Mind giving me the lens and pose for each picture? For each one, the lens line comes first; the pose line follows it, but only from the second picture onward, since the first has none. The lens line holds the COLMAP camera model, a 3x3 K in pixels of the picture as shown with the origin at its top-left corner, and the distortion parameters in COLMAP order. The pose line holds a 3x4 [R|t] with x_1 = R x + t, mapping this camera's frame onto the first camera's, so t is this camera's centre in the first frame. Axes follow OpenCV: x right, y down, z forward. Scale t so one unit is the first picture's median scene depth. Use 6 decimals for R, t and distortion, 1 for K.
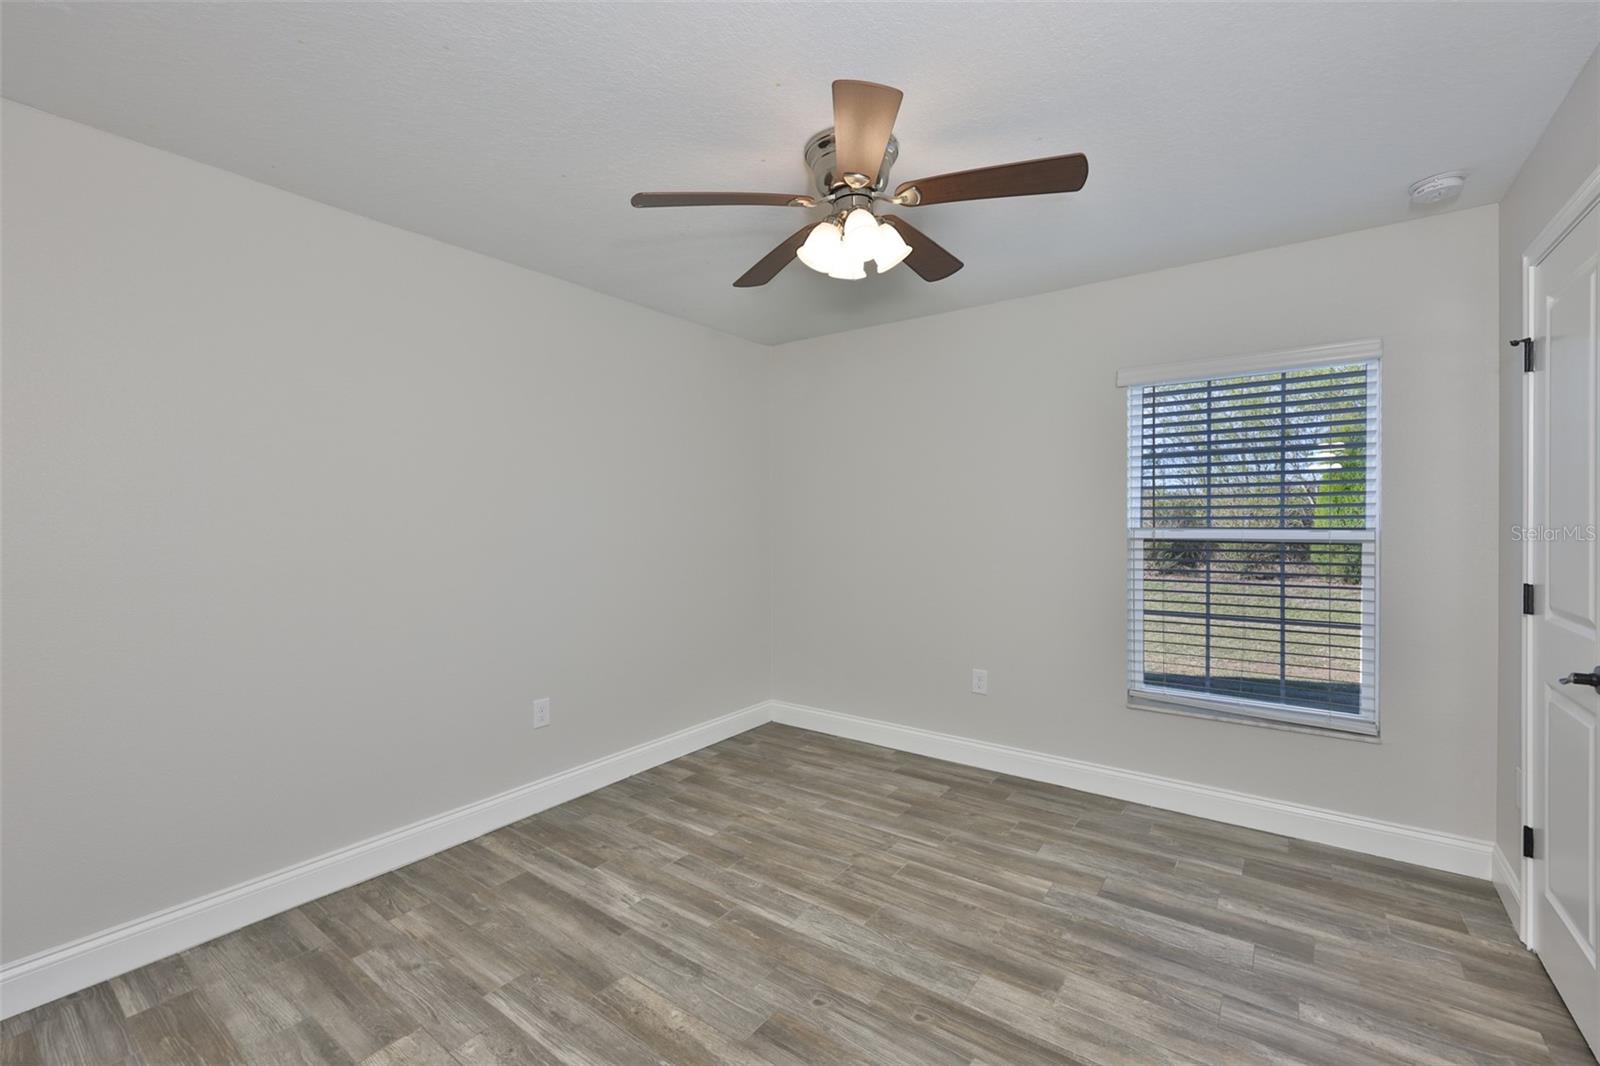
lens RADIAL K [[686.9, 0, 800.0], [0, 686.9, 533.0], [0, 0, 1]] dist [-0.002790, 0.000068]
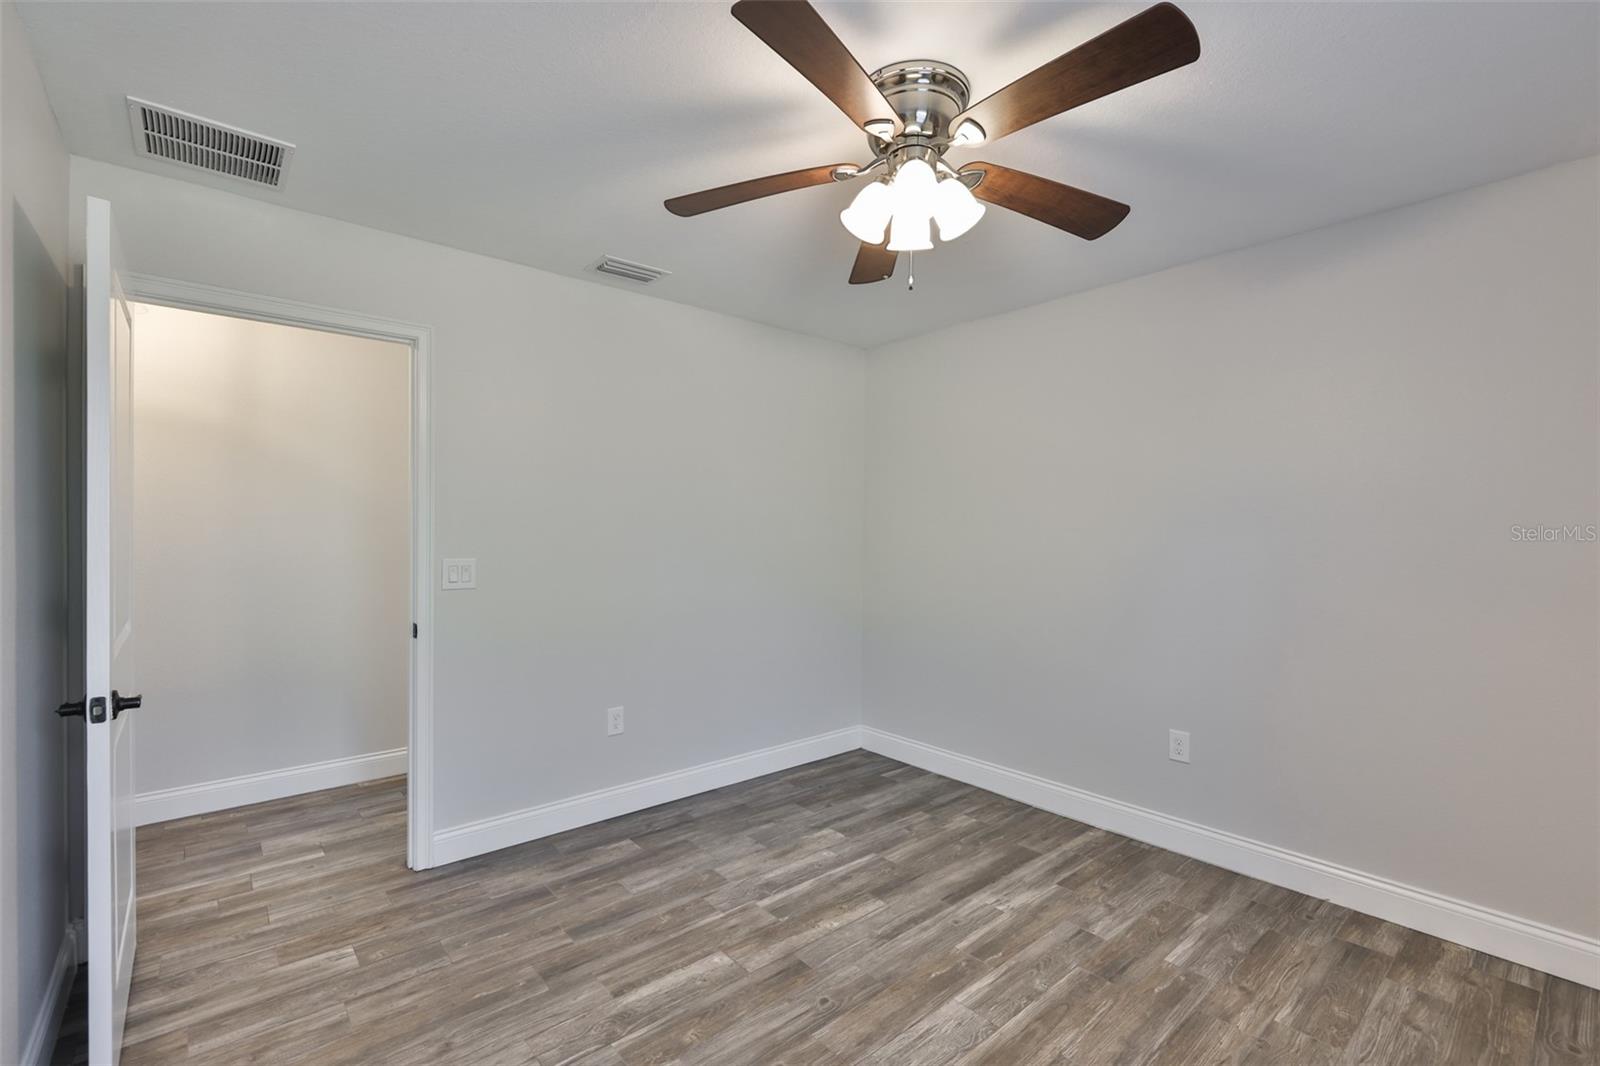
lens RADIAL K [[686.9, 0, 800.0], [0, 686.9, 533.0], [0, 0, 1]] dist [-0.002790, 0.000068]
pose [[-0.224152, 0.005520, -0.974538, 0.887883], [-0.021062, 0.999723, 0.010507, -0.025400], [0.974326, 0.022881, -0.223974, 1.010274]]
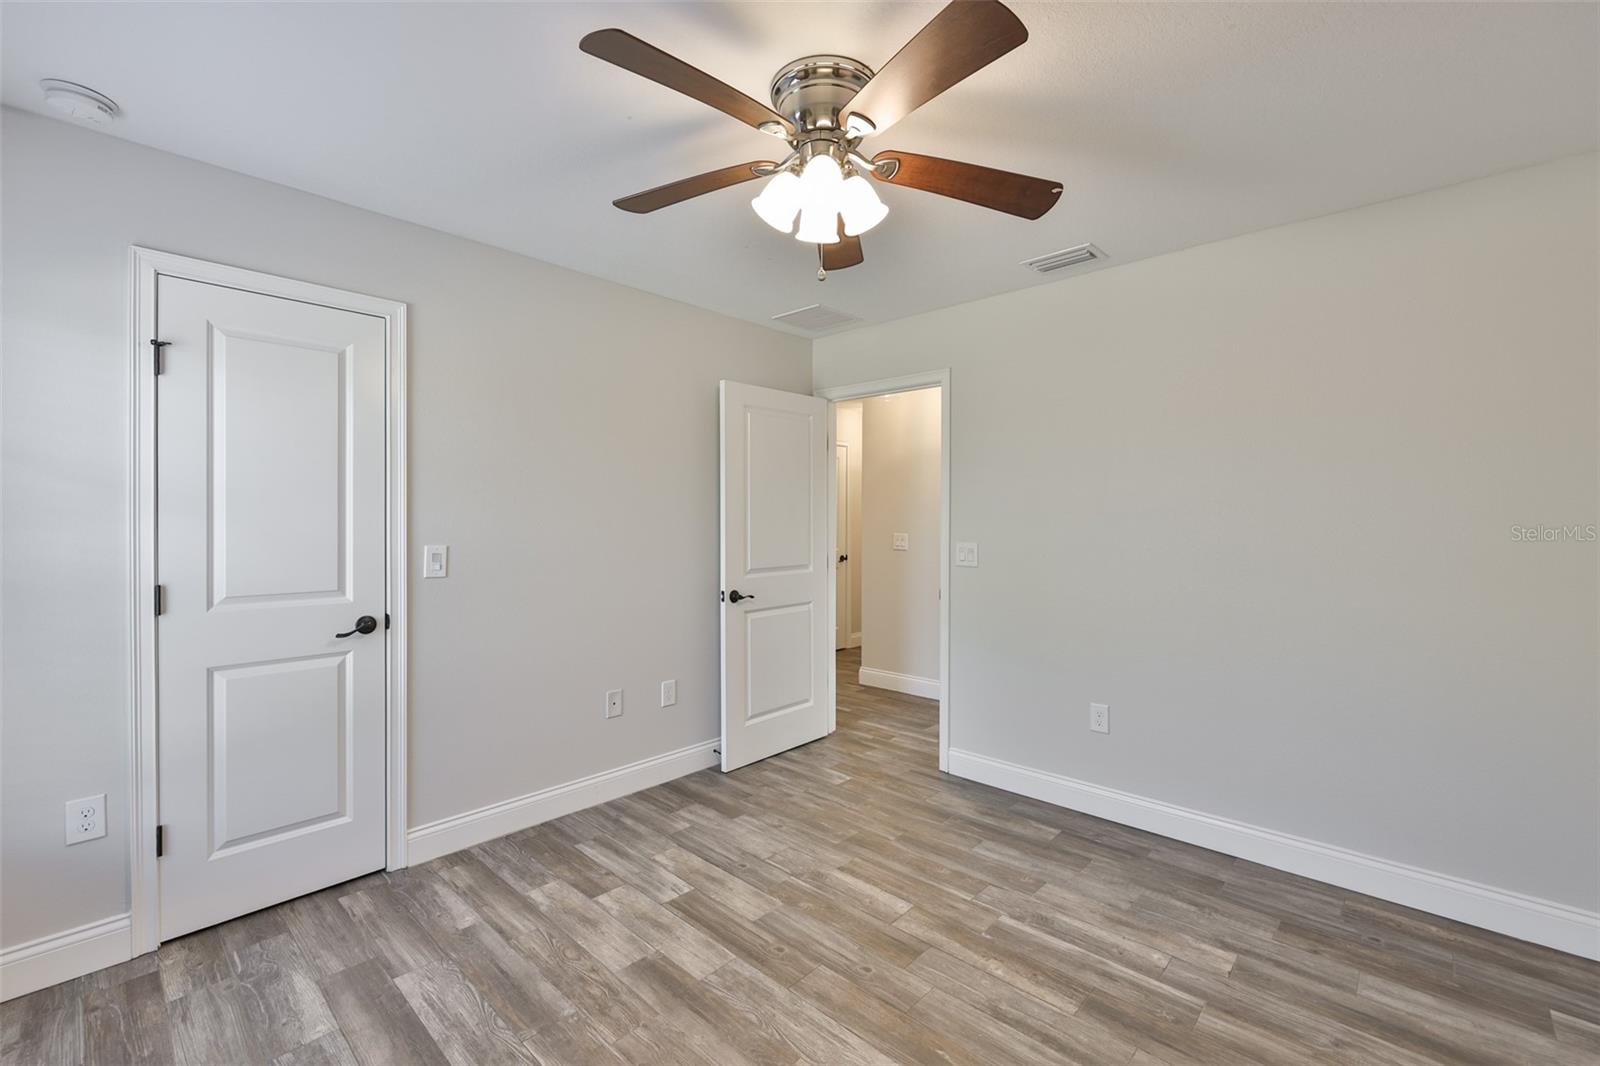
lens RADIAL K [[686.9, 0, 800.0], [0, 686.9, 533.0], [0, 0, 1]] dist [-0.002790, 0.000068]
pose [[-0.993732, 0.000348, 0.111786, 0.008726], [0.004292, 0.999377, 0.035042, -0.033690], [-0.111704, 0.035303, -0.993114, 1.762961]]
